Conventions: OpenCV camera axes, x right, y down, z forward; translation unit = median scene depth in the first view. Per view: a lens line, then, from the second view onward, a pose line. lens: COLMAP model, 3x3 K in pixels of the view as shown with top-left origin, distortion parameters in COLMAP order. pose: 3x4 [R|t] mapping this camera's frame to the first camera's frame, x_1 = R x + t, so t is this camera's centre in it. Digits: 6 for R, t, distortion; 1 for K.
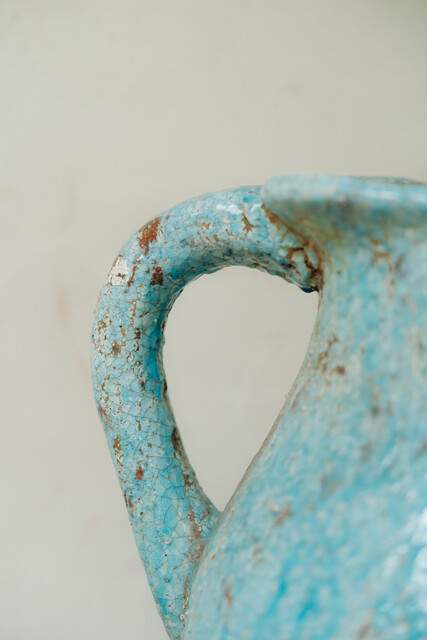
lens RADIAL K [[1225.6, 0, 213.5], [0, 1225.6, 320.0], [0, 0, 1]] dist [0.009295, 0.031309]
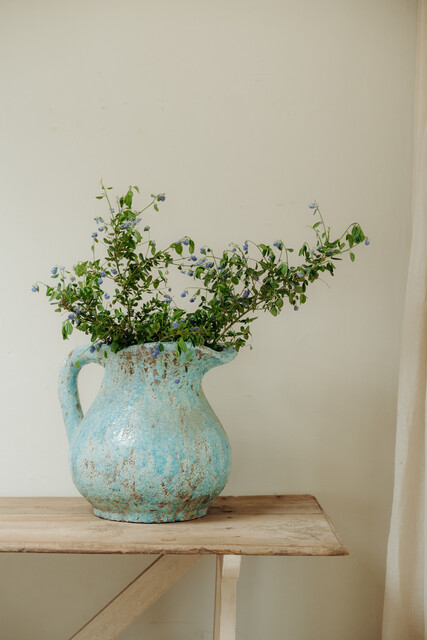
lens RADIAL K [[1158.0, 0, 213.5], [0, 1158.0, 320.0], [0, 0, 1]] dist [-0.035271, -0.116522]
pose [[0.978868, 0.029488, -0.202354, 1.162370], [-0.048530, 0.994777, -0.089795, 0.137114], [0.198649, 0.097717, 0.975187, -2.608169]]
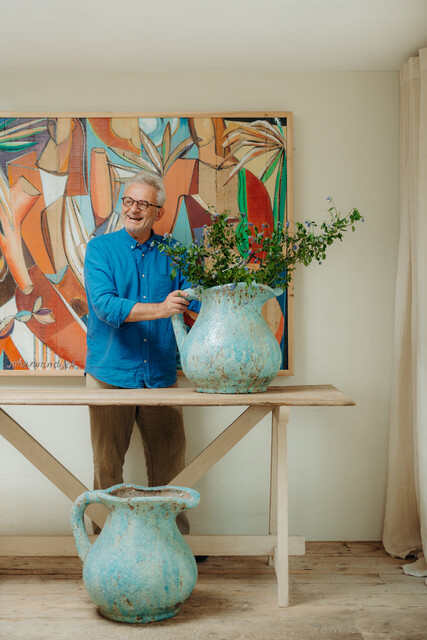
lens RADIAL K [[1005.4, 0, 211.0], [0, 1005.4, 304.6], [0, 0, 1]] dist [-0.009226, -0.004758]
pose [[0.973570, 0.006022, -0.228311, 1.311283], [-0.032742, 0.993007, -0.113424, 0.575915], [0.226031, 0.117902, 0.966959, -4.058373]]
